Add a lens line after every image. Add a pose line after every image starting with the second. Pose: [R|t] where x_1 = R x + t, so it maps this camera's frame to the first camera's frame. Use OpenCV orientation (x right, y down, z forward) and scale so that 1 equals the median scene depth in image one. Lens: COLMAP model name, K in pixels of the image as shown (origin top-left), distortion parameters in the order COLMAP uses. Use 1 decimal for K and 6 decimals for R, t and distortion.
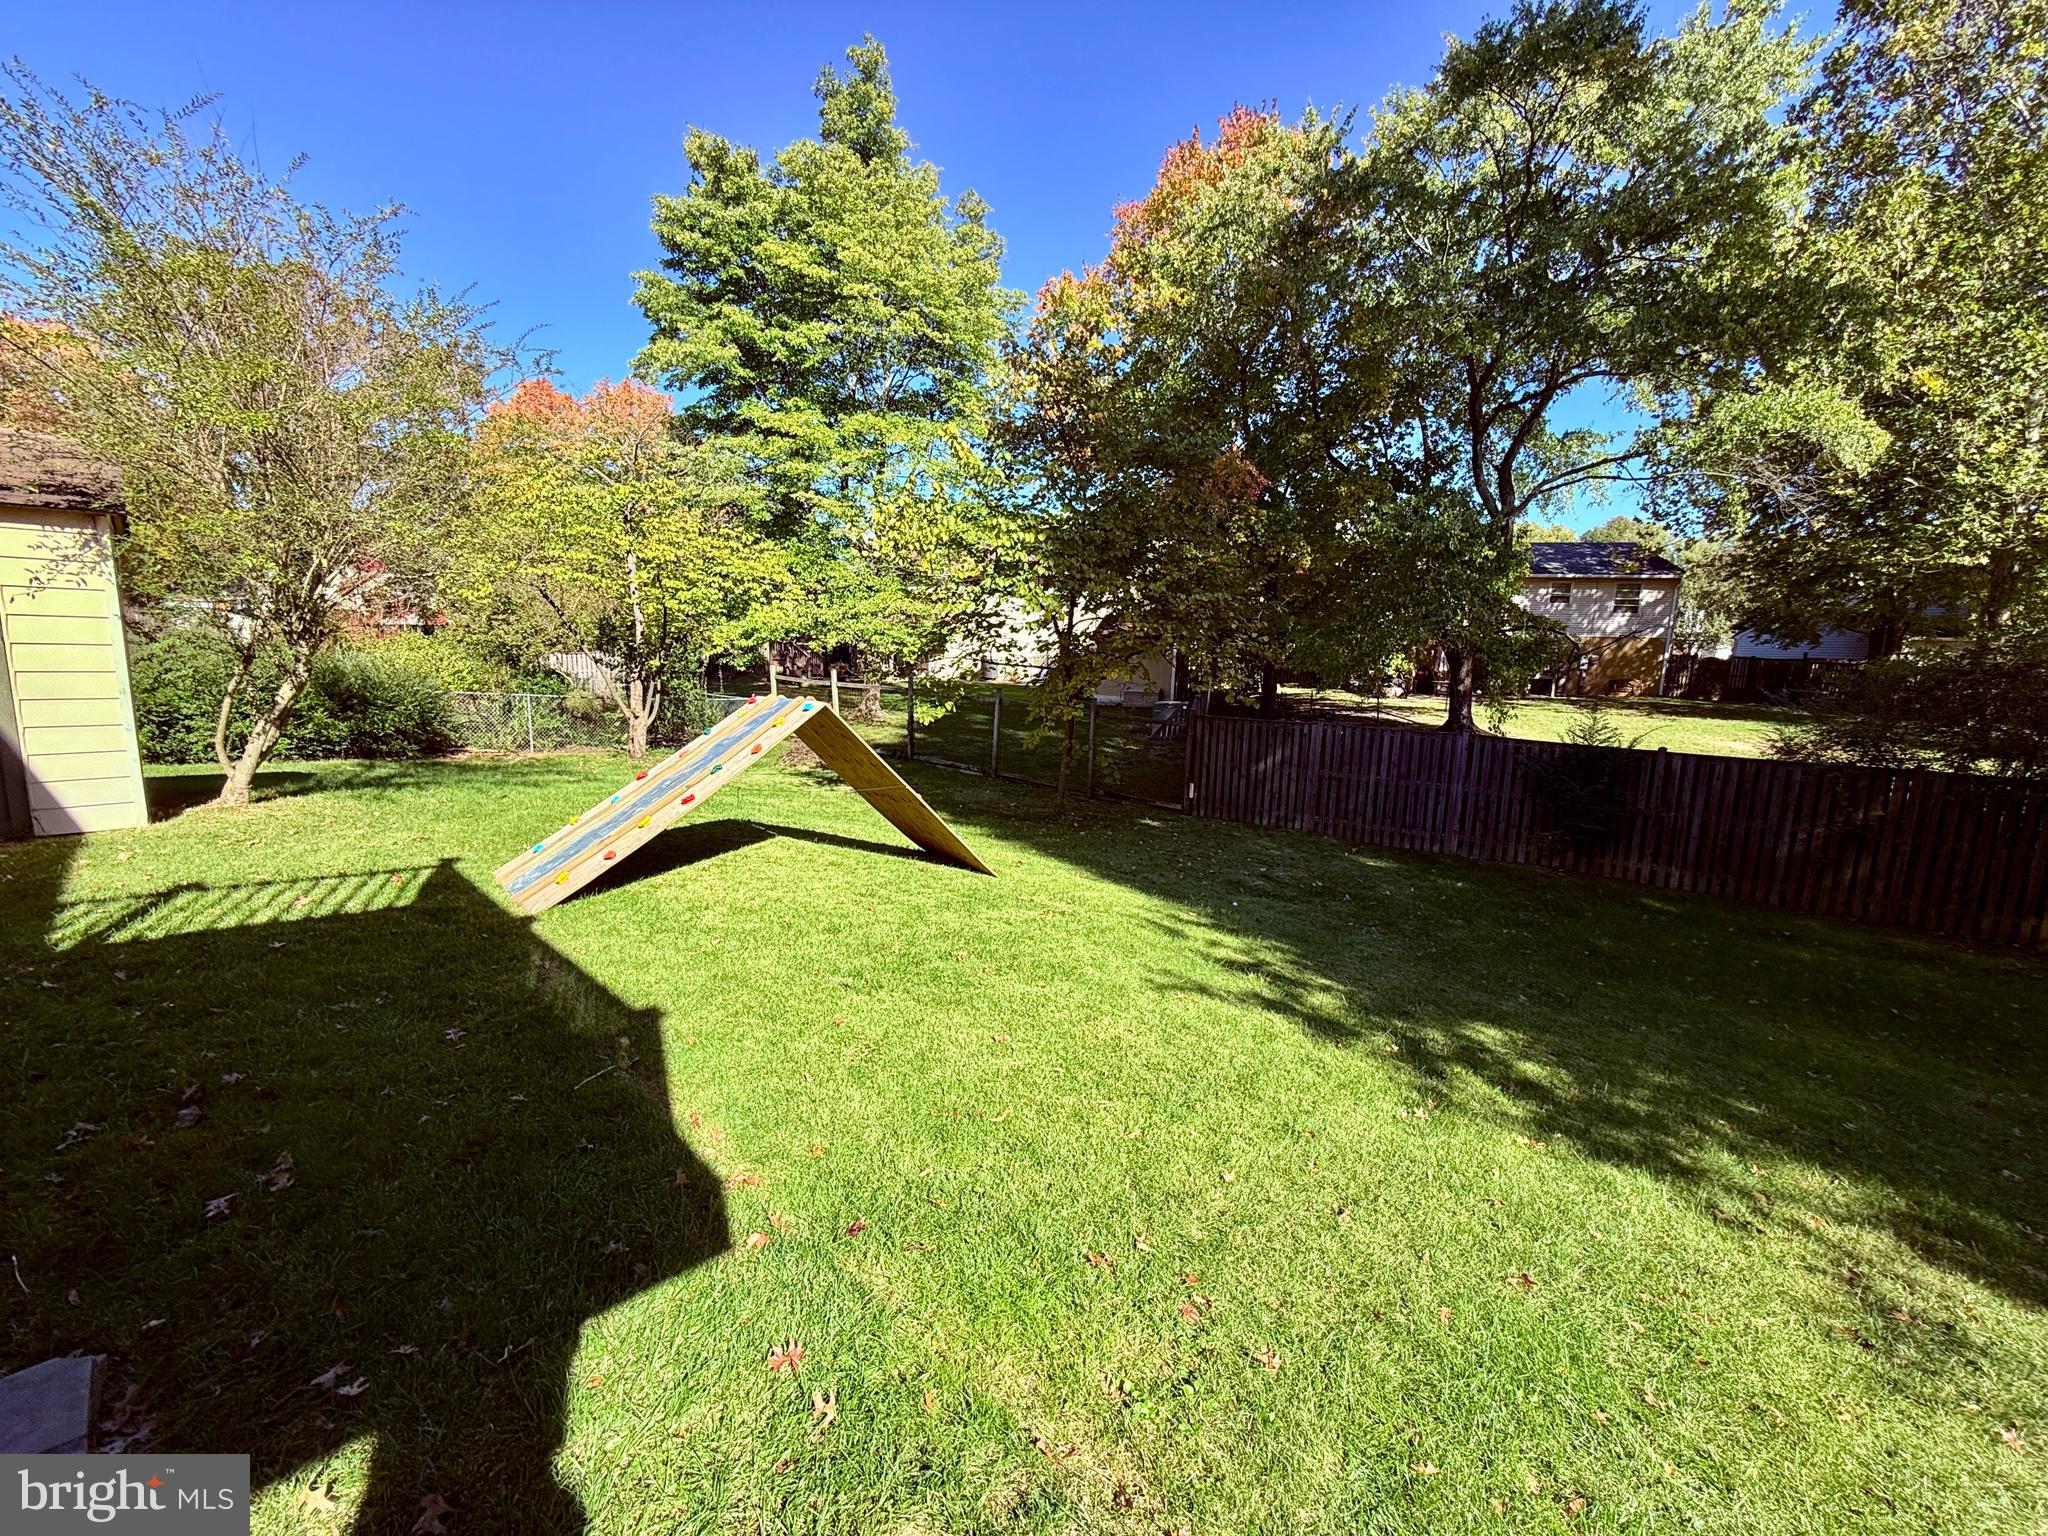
lens RADIAL K [[802.6, 0, 1036.2], [0, 802.6, 771.8], [0, 0, 1]] dist [0.001109, -0.000733]
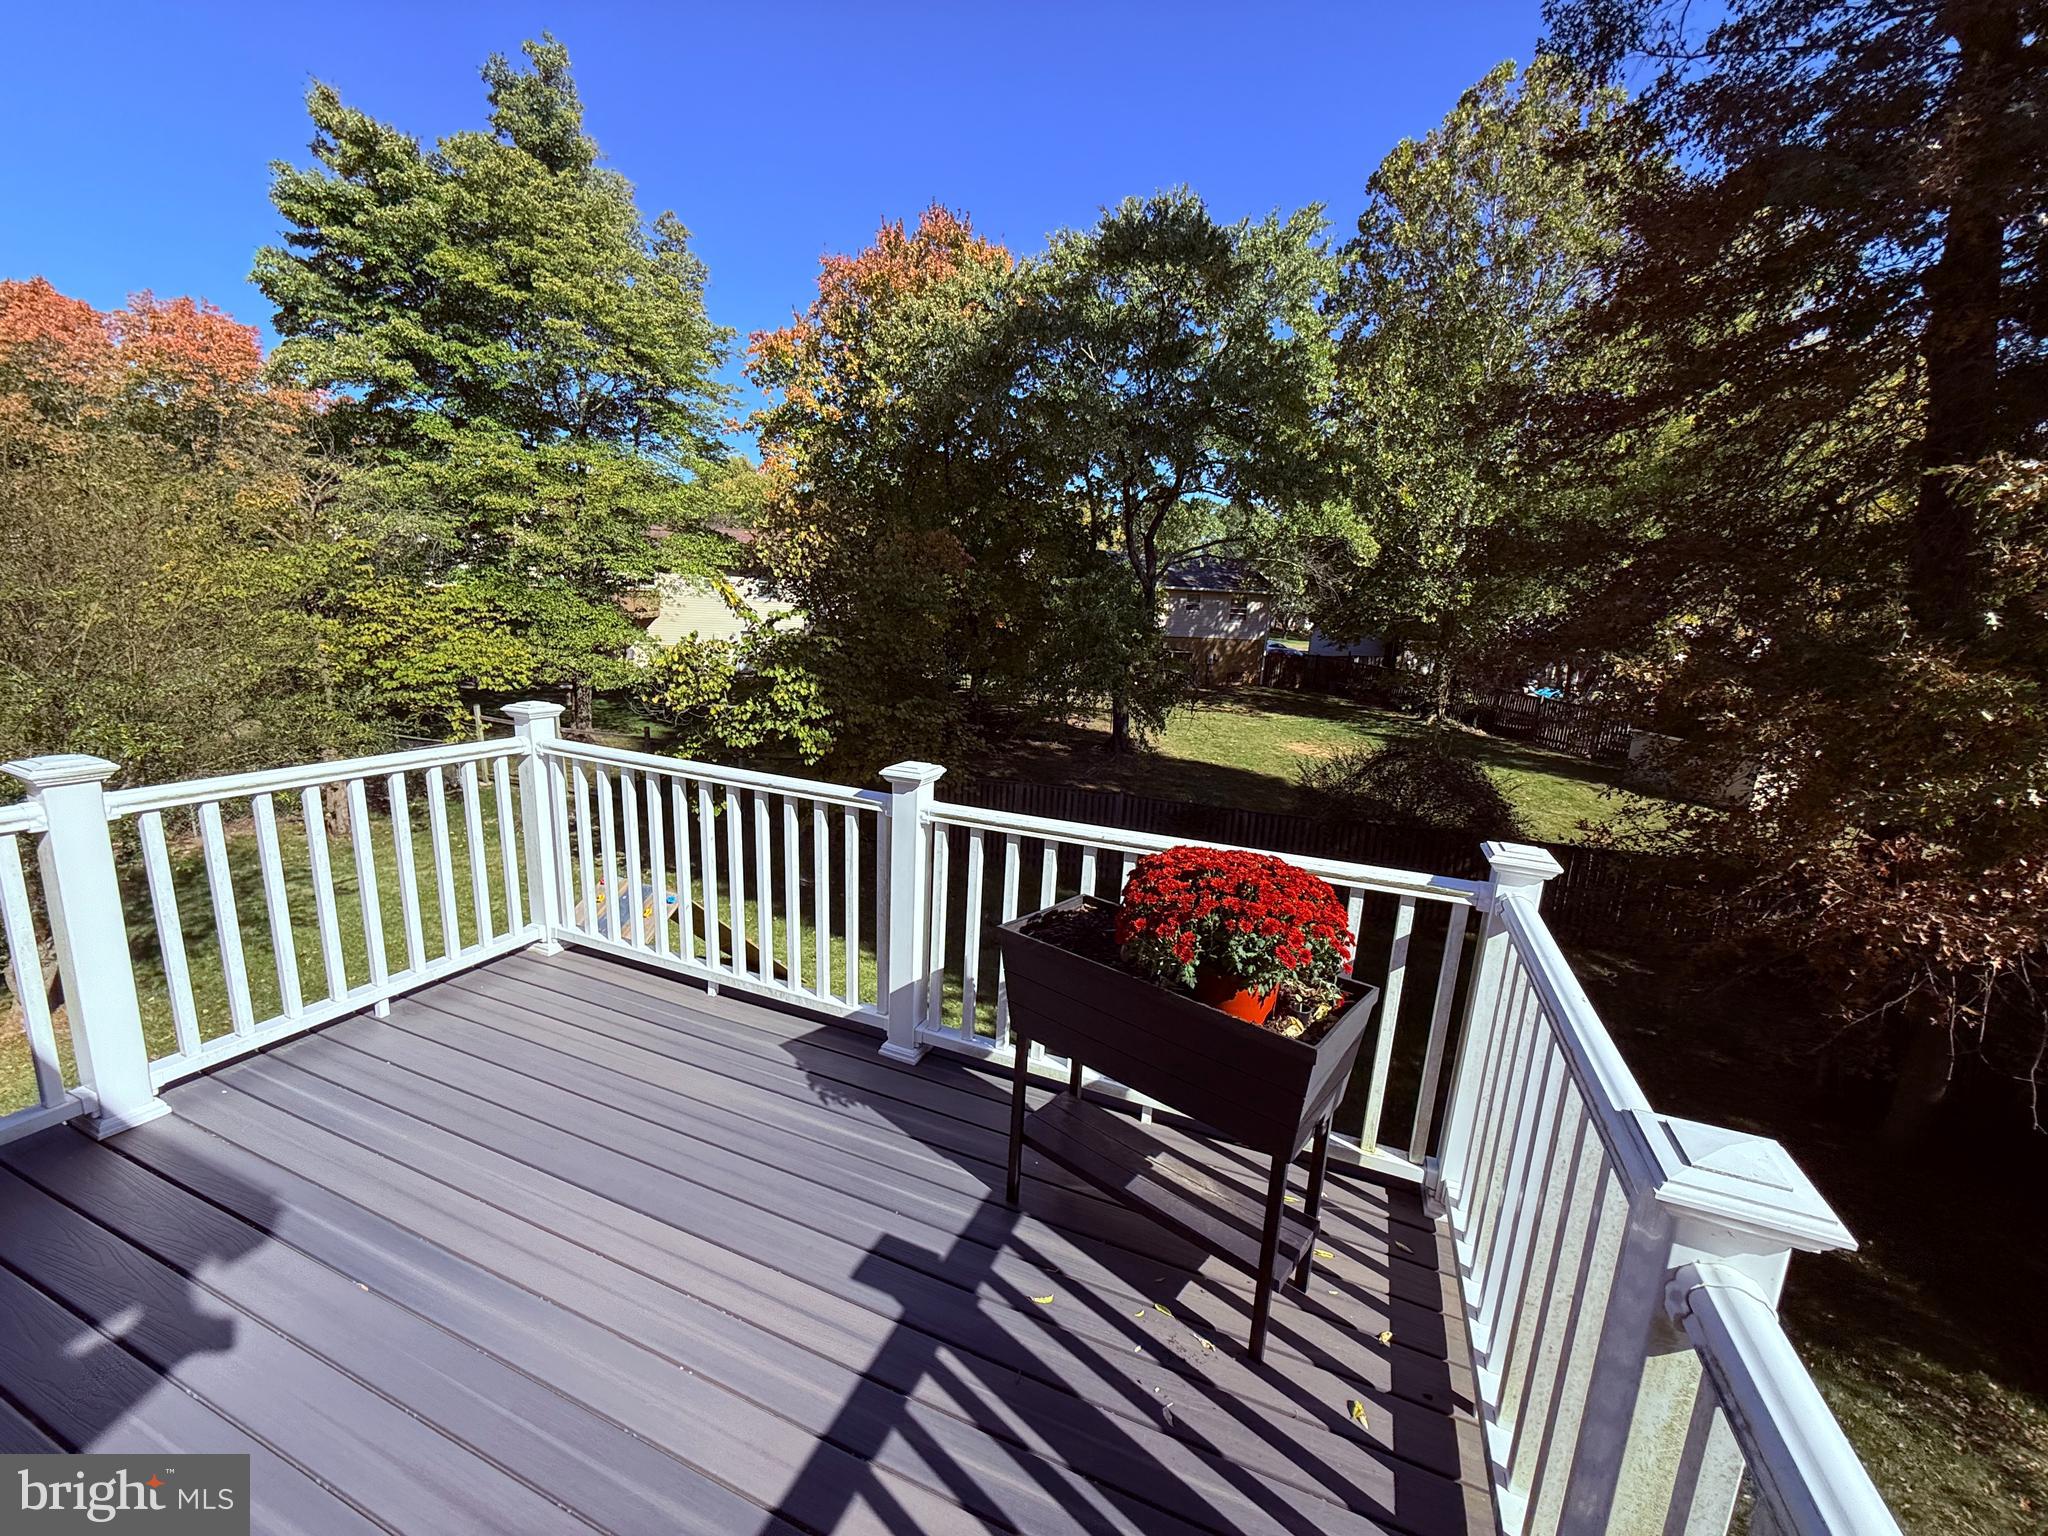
lens RADIAL K [[802.6, 0, 1030.6], [0, 802.6, 766.3], [0, 0, 1]] dist [0.001109, -0.000733]
pose [[0.933598, -0.048270, 0.355057, -0.075549], [0.024374, 0.997145, 0.071473, -0.151015], [-0.357493, -0.058072, 0.932108, -0.174330]]
